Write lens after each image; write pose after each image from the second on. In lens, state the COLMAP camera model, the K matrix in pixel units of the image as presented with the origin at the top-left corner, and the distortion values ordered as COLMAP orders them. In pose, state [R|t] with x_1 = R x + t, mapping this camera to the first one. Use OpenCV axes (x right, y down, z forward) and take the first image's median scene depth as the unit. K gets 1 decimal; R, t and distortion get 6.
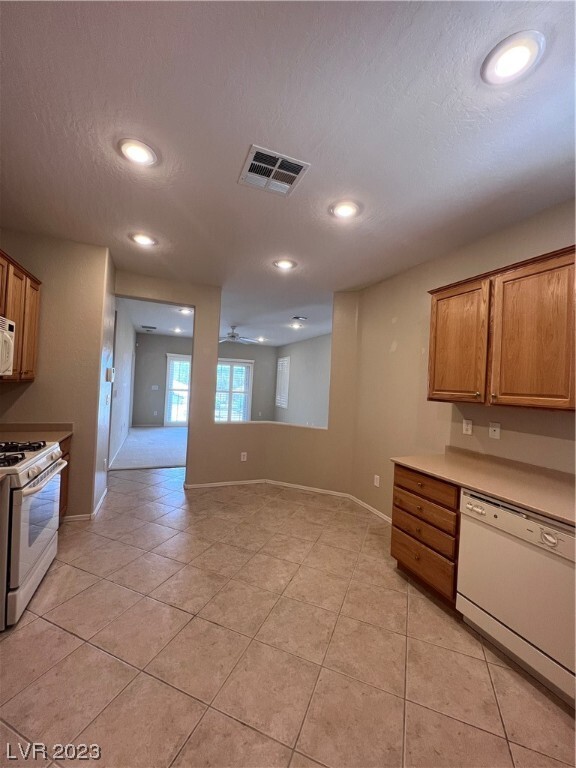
lens RADIAL K [[310.2, 0, 290.0], [0, 310.2, 383.6], [0, 0, 1]] dist [-0.002297, 0.000137]
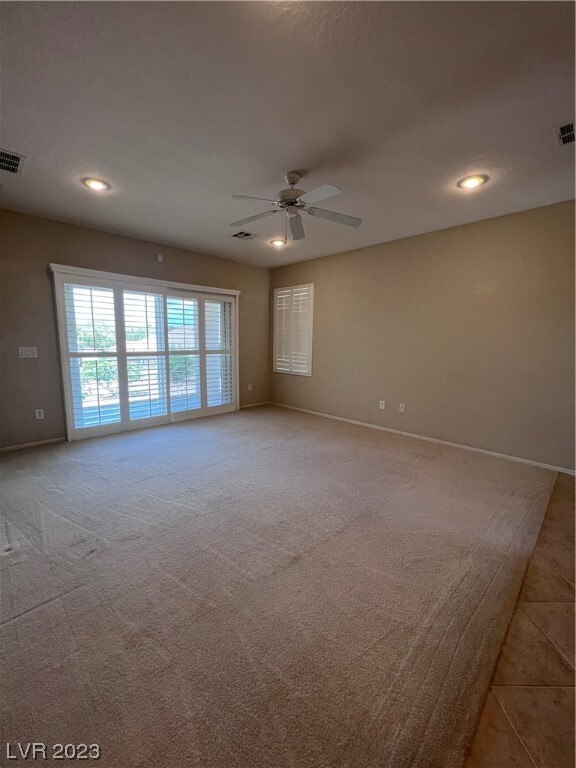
lens RADIAL K [[308.7, 0, 288.7], [0, 308.7, 384.6], [0, 0, 1]] dist [-0.000225, 0.001072]
pose [[0.927707, -0.092541, 0.361656, -0.251007], [0.034595, 0.985930, 0.163540, 0.000203], [-0.371702, -0.139206, 0.917856, 0.464636]]
